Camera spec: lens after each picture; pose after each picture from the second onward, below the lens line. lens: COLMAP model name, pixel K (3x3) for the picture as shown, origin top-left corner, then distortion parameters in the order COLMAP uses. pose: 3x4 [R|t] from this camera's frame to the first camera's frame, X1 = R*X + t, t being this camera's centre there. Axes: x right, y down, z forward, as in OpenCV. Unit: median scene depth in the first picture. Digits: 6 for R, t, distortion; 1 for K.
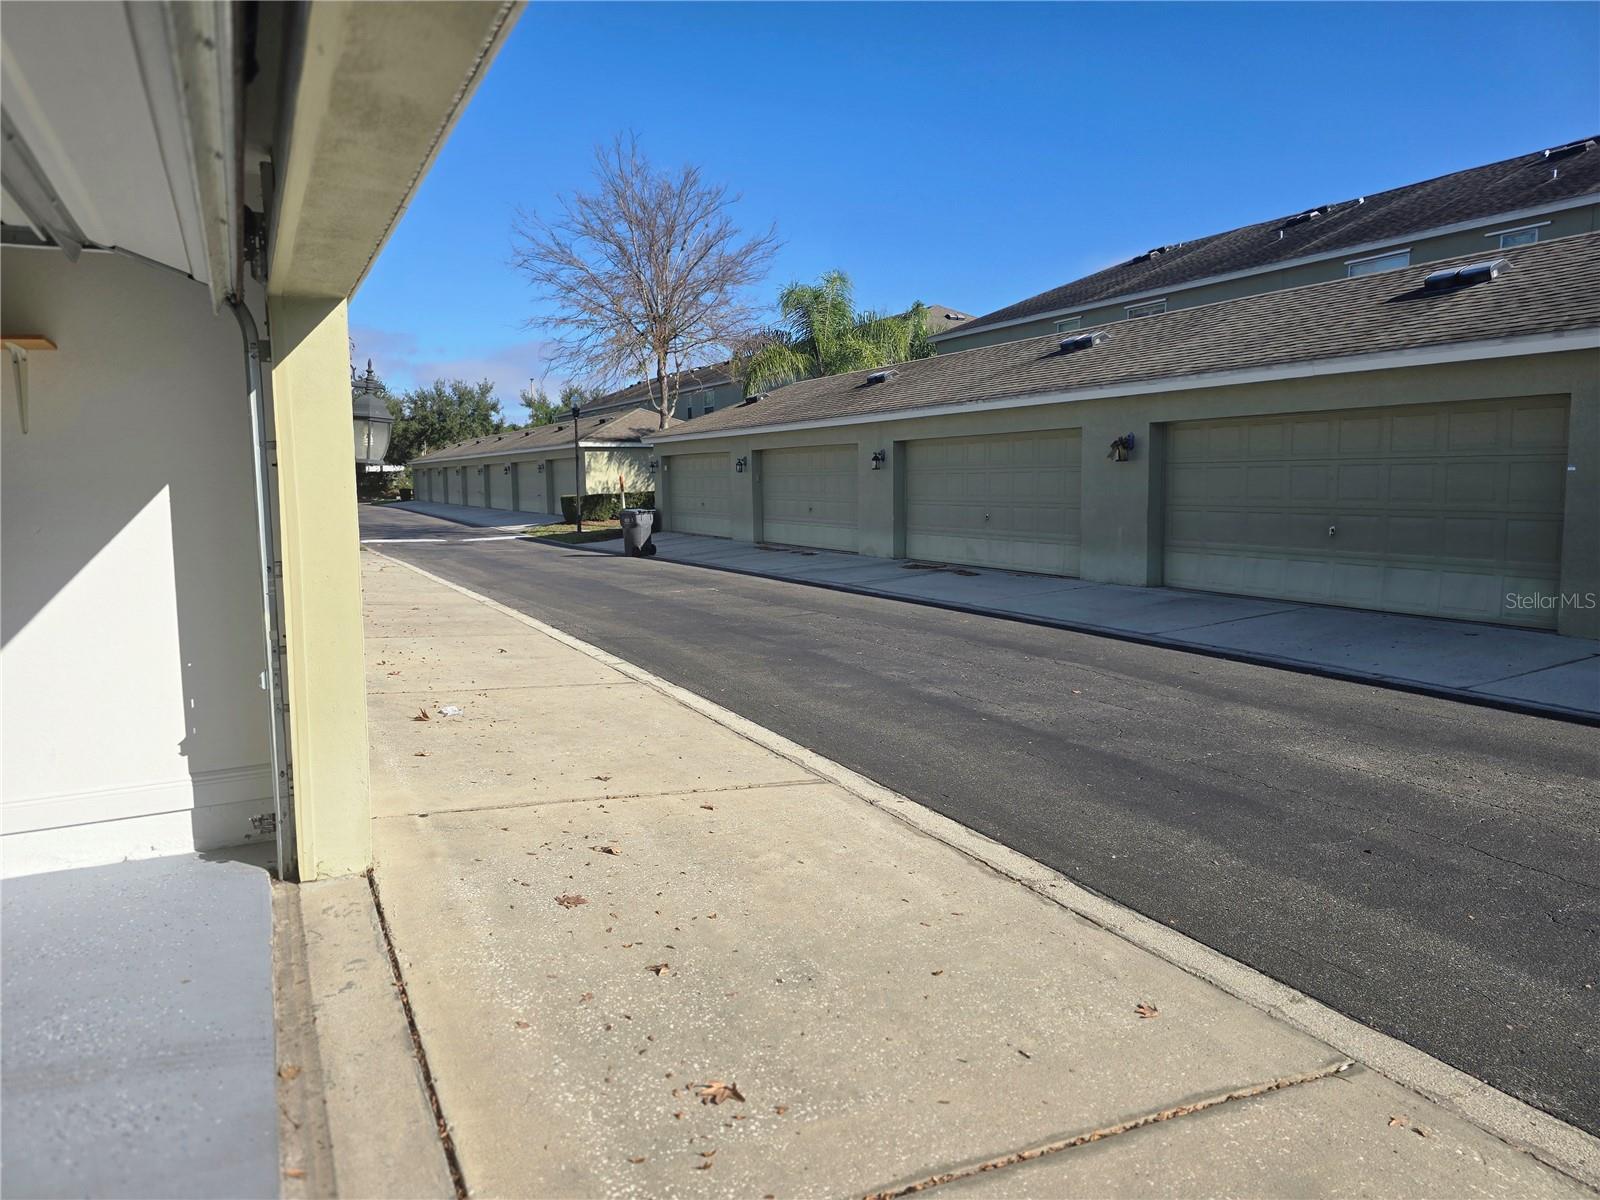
lens RADIAL K [[1084.8, 0, 800.0], [0, 1084.8, 600.0], [0, 0, 1]] dist [0.063438, -0.051503]
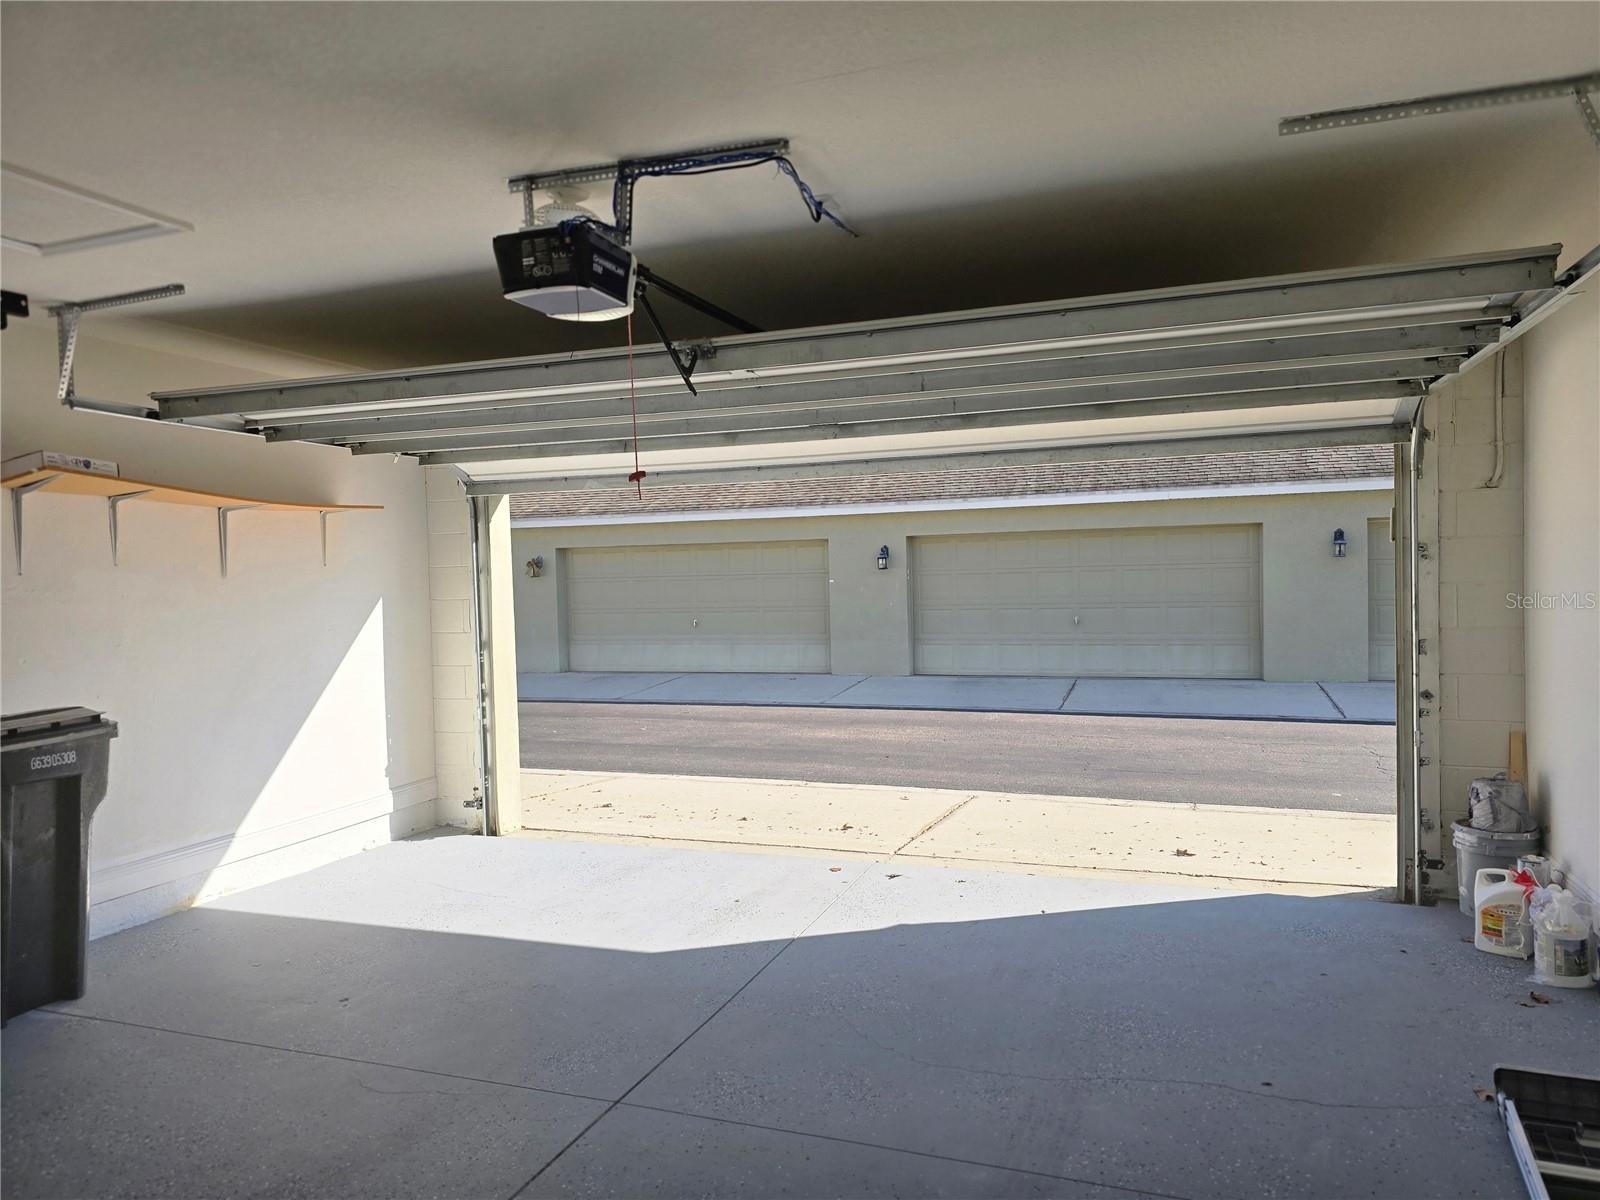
lens RADIAL K [[1065.2, 0, 820.1], [0, 1065.2, 612.9], [0, 0, 1]] dist [0.055172, -0.048473]
pose [[0.723899, -0.027784, 0.689347, -0.463955], [0.090550, 0.994371, -0.055011, 0.021685], [-0.683938, 0.102243, 0.722340, -0.197086]]
